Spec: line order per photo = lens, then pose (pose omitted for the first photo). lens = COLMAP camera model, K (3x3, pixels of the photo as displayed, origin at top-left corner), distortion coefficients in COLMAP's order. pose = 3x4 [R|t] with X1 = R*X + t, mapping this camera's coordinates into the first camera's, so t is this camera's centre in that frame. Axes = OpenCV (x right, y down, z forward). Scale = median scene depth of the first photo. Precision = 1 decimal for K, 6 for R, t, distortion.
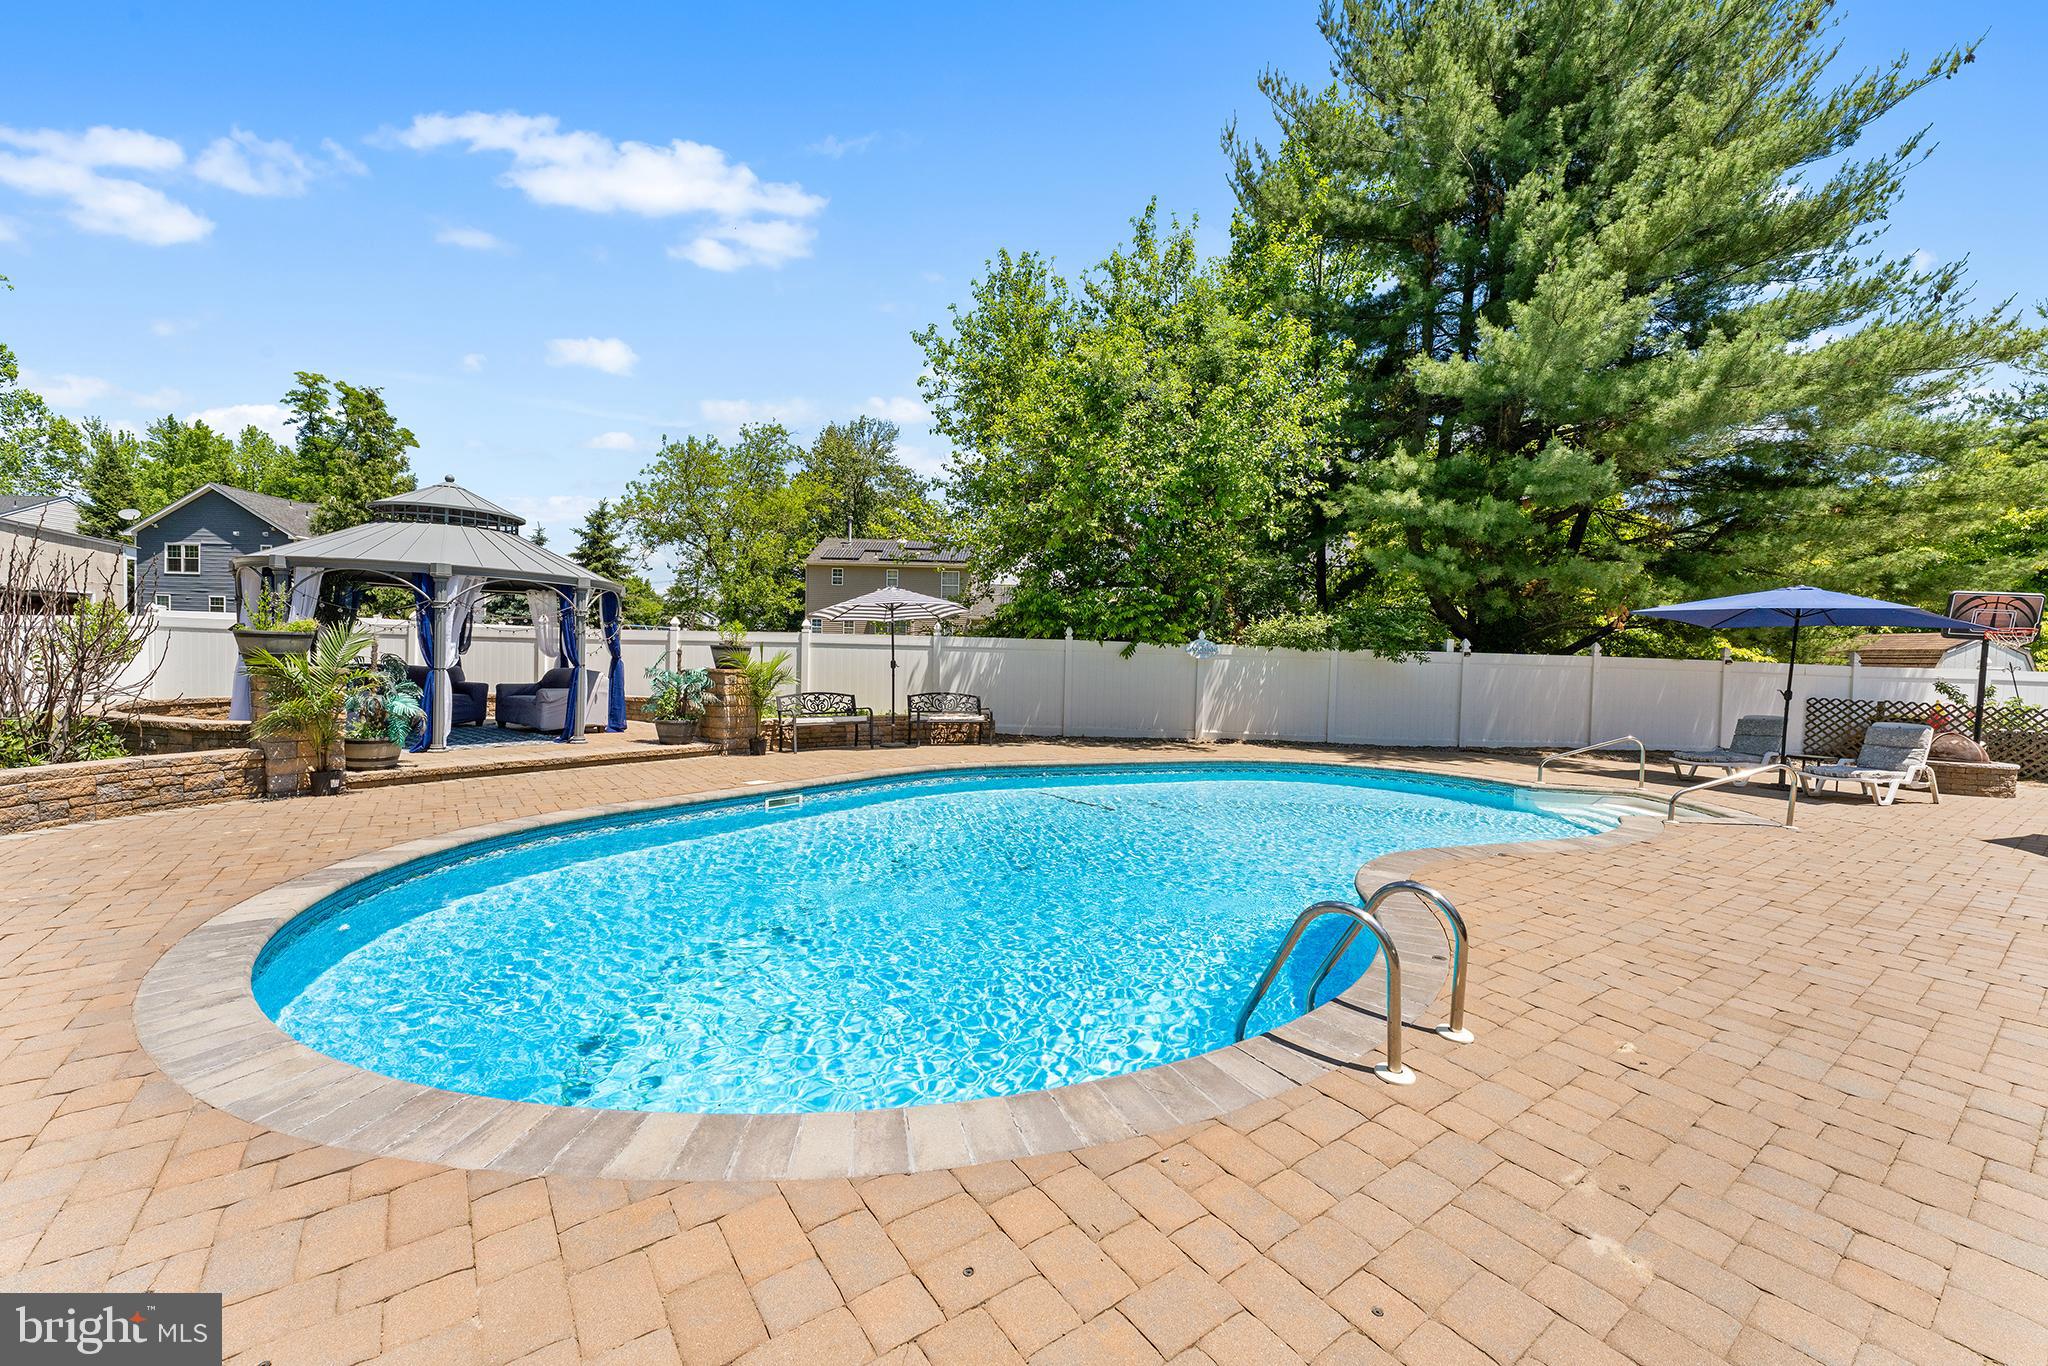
lens RADIAL K [[817.0, 0, 1024.0], [0, 817.0, 683.0], [0, 0, 1]] dist [-0.000228, -0.000033]
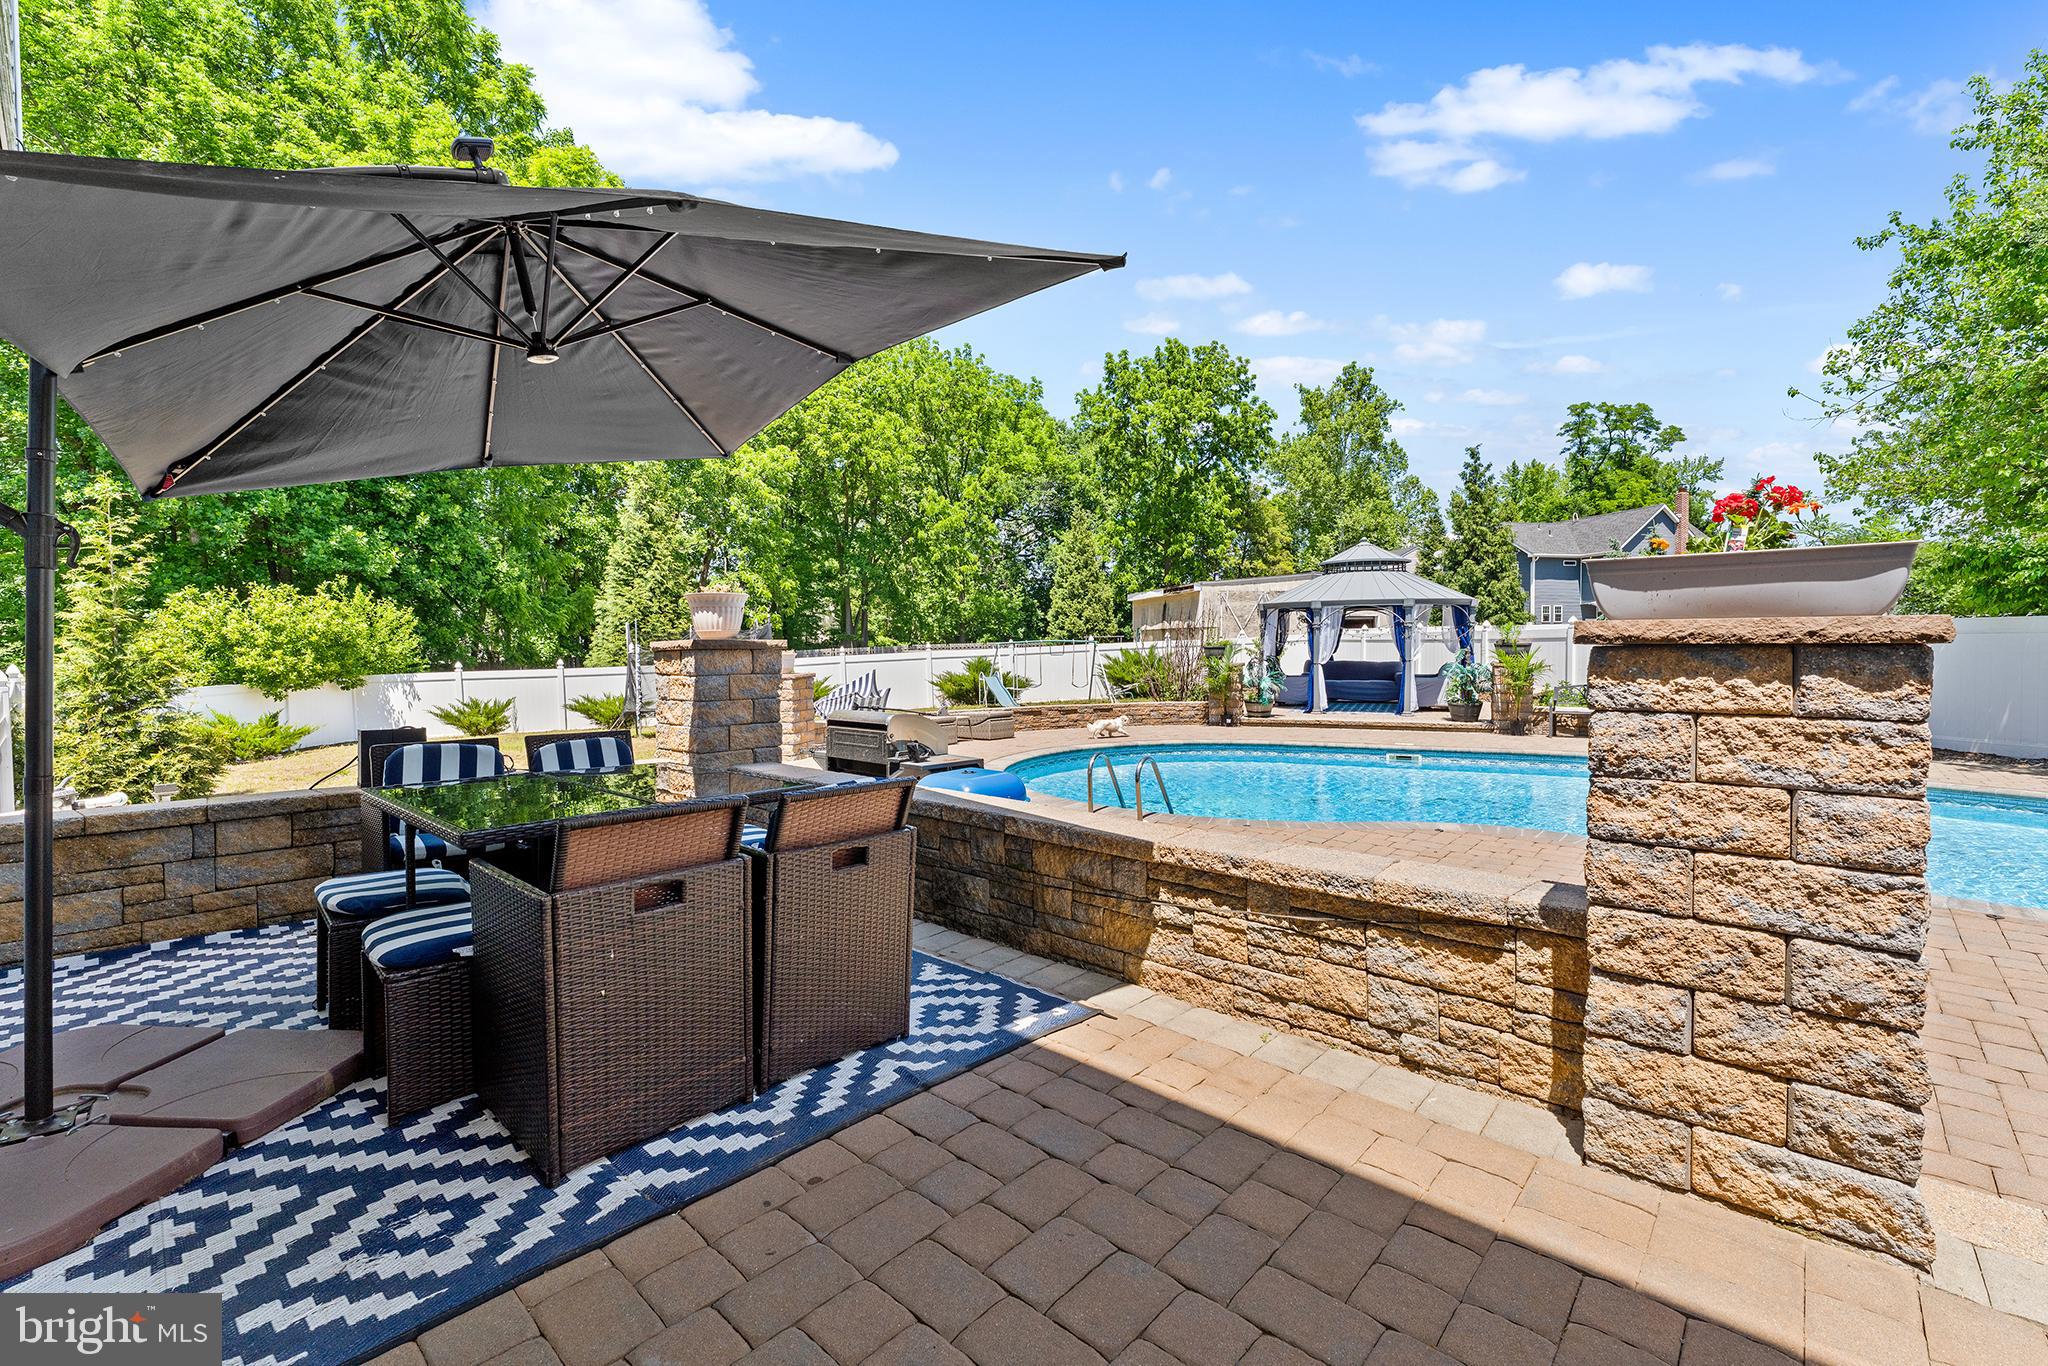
lens RADIAL K [[868.2, 0, 1017.7], [0, 868.2, 664.4], [0, 0, 1]] dist [-0.001198, 0.000232]
pose [[0.196206, -0.004755, -0.980551, 0.577220], [-0.014093, 0.999871, -0.007668, 0.004370], [0.980461, 0.015323, 0.196114, 0.039075]]
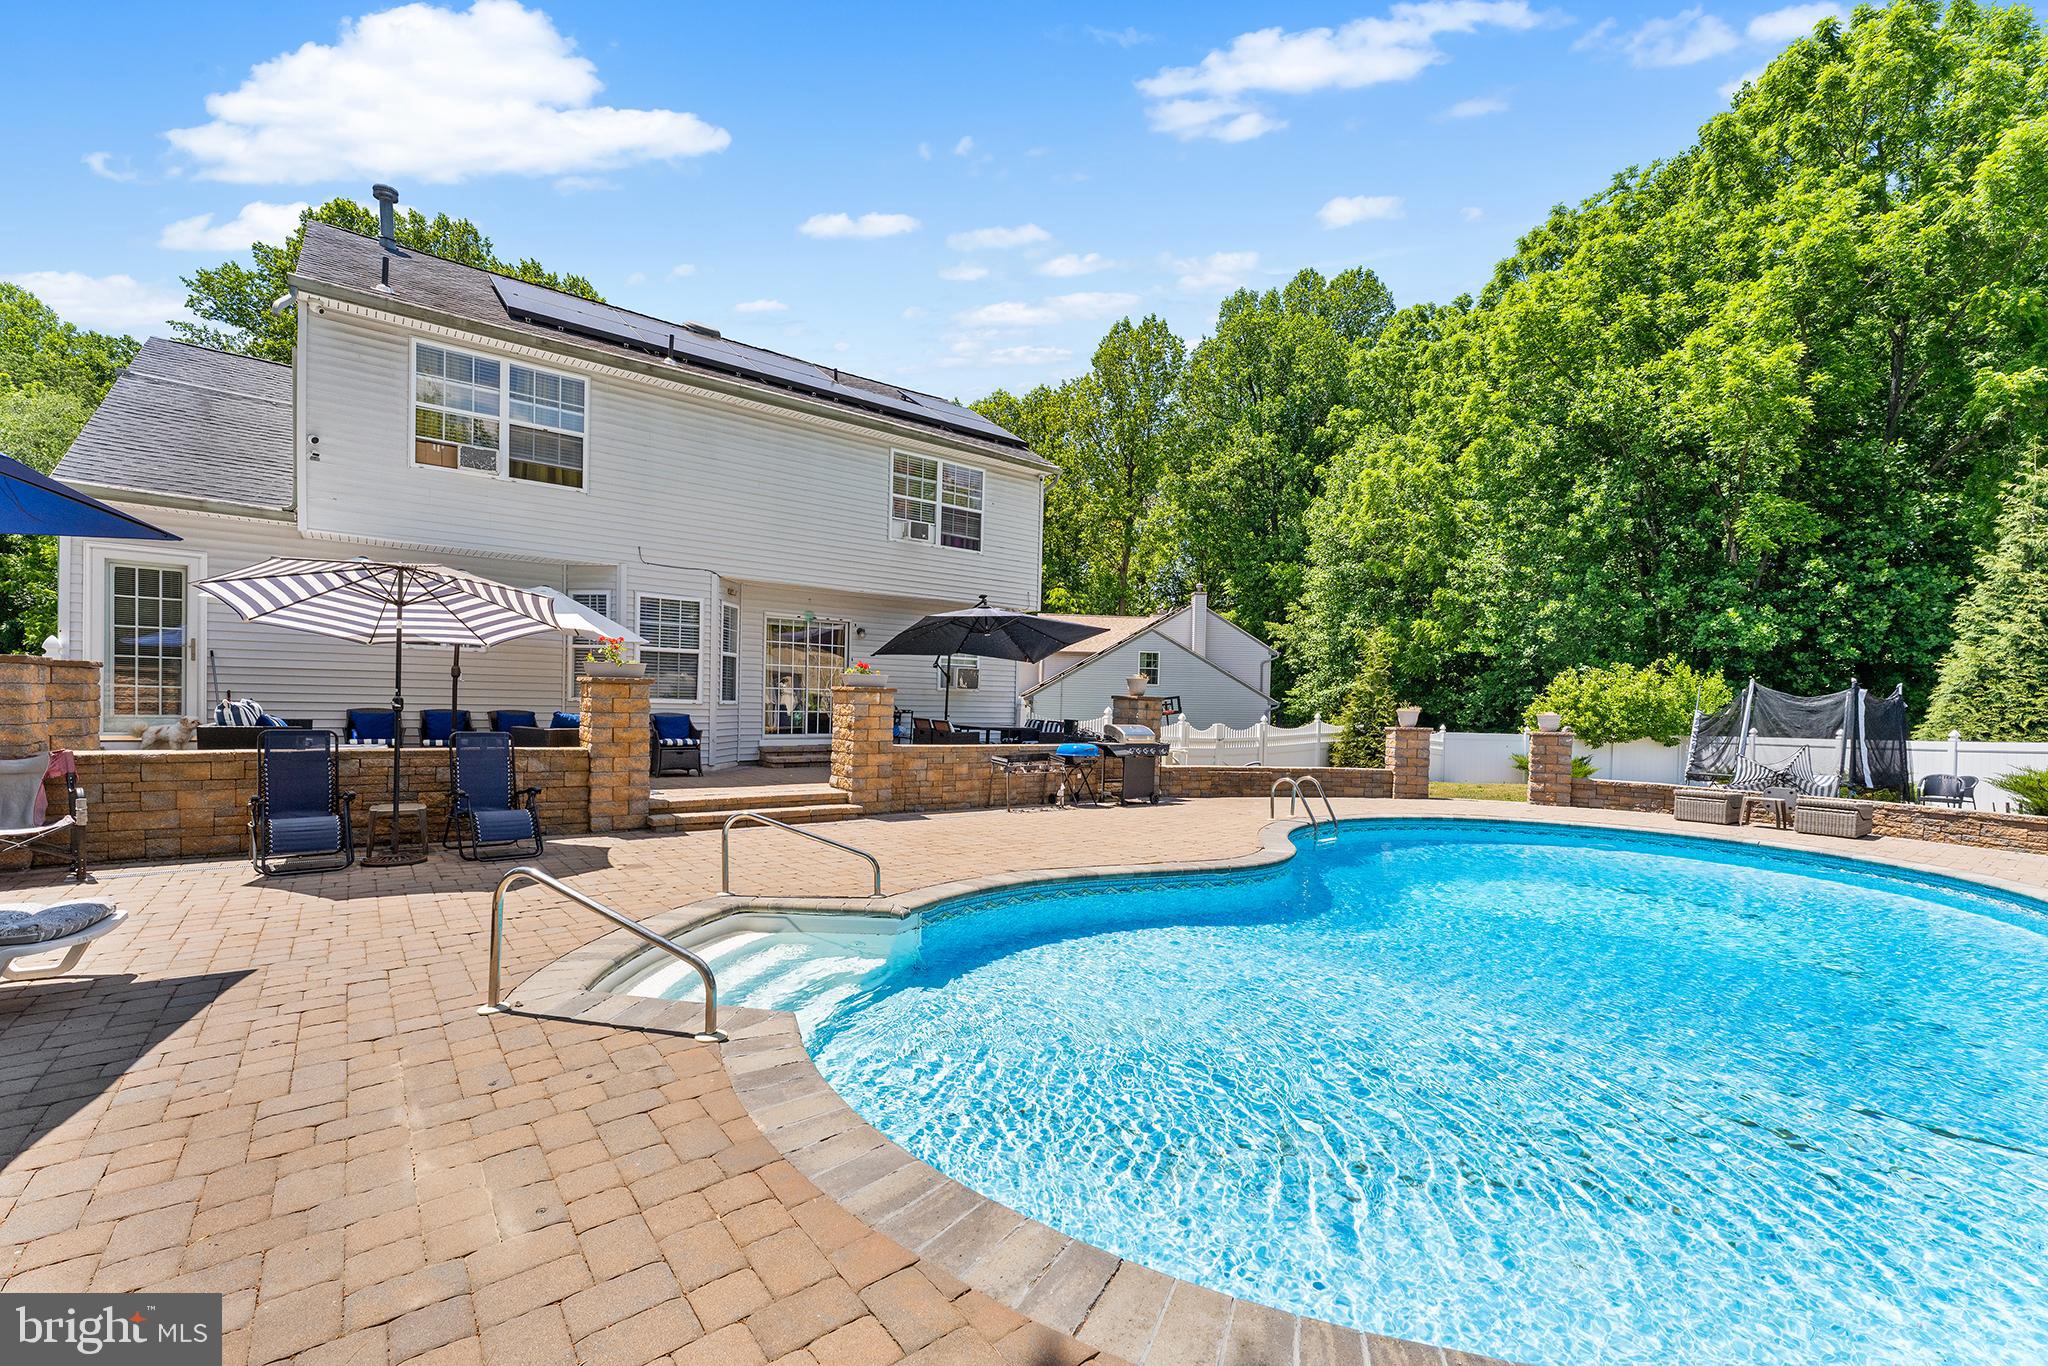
lens RADIAL K [[853.3, 0, 999.6], [0, 853.3, 722.6], [0, 0, 1]] dist [-0.000721, -0.000004]
pose [[-0.998424, -0.048941, -0.027456, 0.362233], [-0.050323, 0.997372, 0.052131, -0.019321], [0.024833, 0.053430, -0.998263, 0.918180]]
